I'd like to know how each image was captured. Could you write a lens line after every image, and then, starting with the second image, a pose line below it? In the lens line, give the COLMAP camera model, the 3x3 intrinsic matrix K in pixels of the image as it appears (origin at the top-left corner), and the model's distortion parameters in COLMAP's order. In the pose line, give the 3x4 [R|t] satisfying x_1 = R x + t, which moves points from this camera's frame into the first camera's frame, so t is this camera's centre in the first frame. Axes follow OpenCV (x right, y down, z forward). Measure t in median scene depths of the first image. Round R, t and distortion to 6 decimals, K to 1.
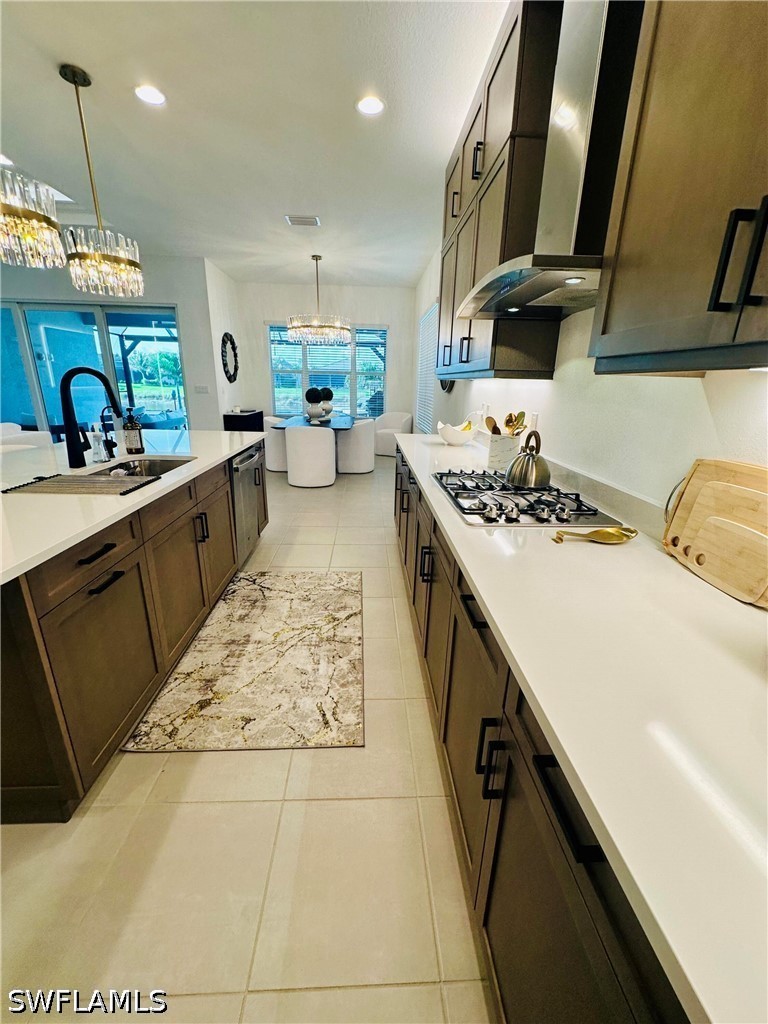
lens RADIAL K [[407.5, 0, 384.0], [0, 407.5, 512.0], [0, 0, 1]] dist [-0.000183, 0.000159]
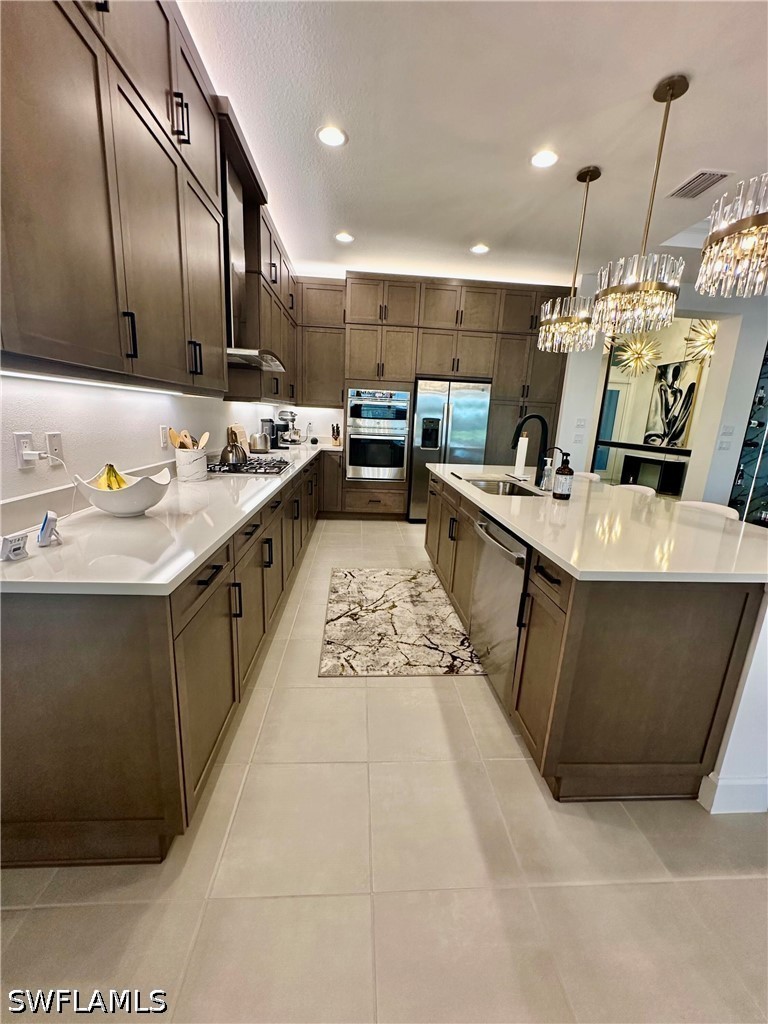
lens RADIAL K [[407.5, 0, 384.0], [0, 407.5, 512.0], [0, 0, 1]] dist [-0.000183, 0.000159]
pose [[-0.997411, -0.064358, -0.032094, -0.167249], [-0.071703, 0.855623, 0.512609, -0.608719], [-0.005530, 0.513583, -0.858022, 1.927495]]
